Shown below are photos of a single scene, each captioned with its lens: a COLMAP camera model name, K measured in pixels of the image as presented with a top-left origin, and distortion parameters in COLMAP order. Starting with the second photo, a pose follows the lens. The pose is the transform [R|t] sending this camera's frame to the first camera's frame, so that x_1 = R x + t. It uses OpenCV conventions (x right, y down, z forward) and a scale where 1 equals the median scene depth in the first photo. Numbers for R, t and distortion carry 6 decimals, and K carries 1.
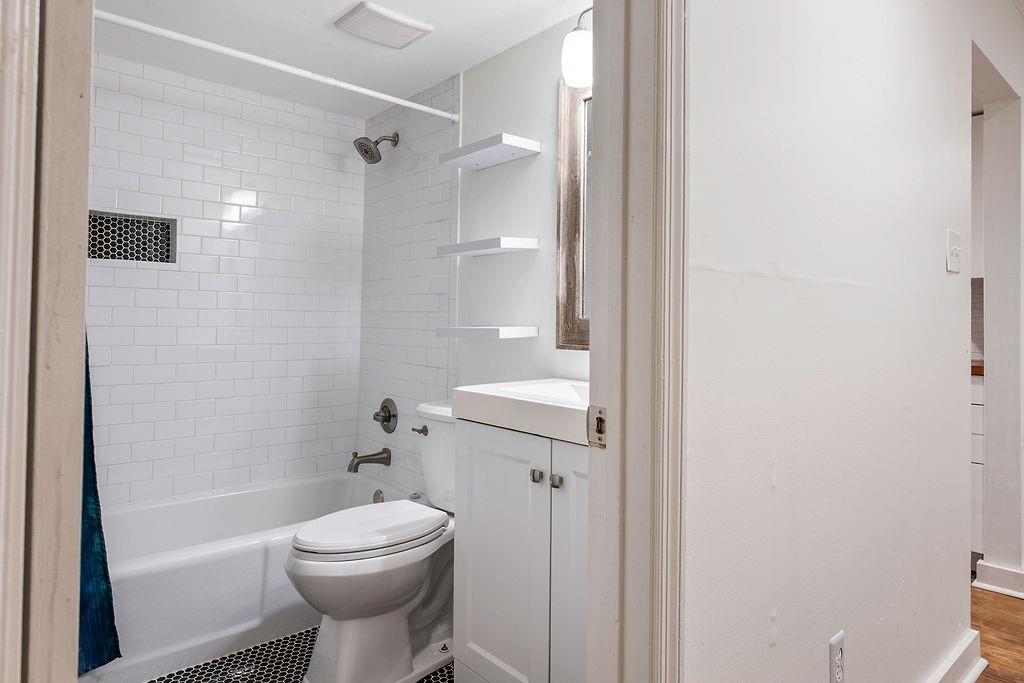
lens RADIAL K [[615.9, 0, 504.6], [0, 615.9, 318.3], [0, 0, 1]] dist [0.002675, 0.002508]
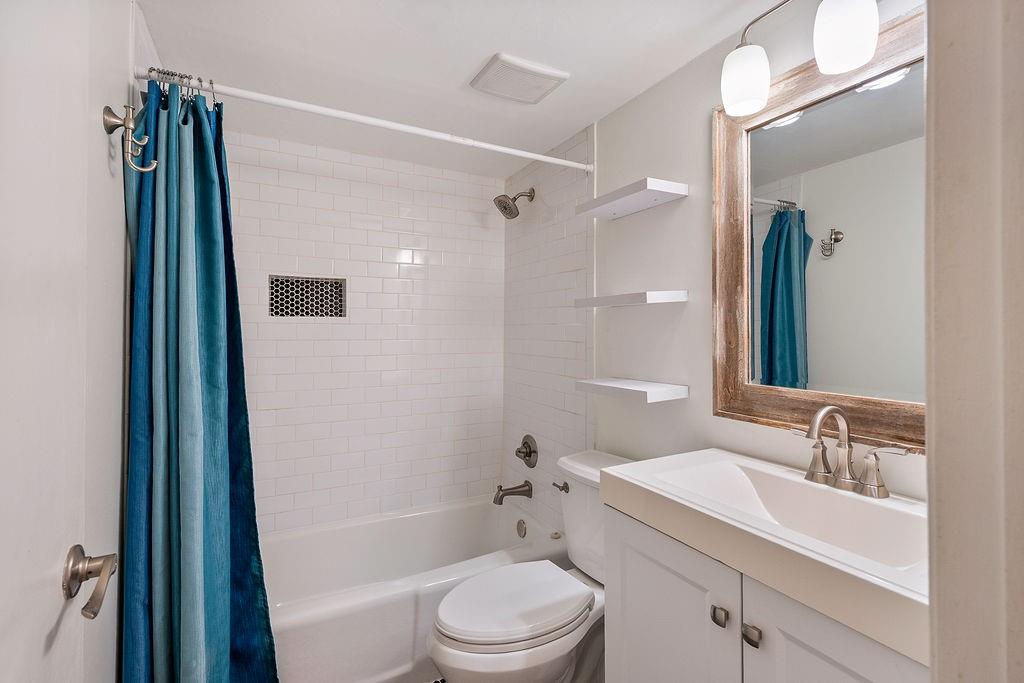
lens RADIAL K [[464.8, 0, 515.1], [0, 464.8, 336.7], [0, 0, 1]] dist [0.000919, -0.000210]
pose [[0.976948, -0.013015, -0.213079, -0.047071], [0.016398, 0.999766, 0.014115, -0.071751], [0.212845, -0.017284, 0.976933, 0.258994]]
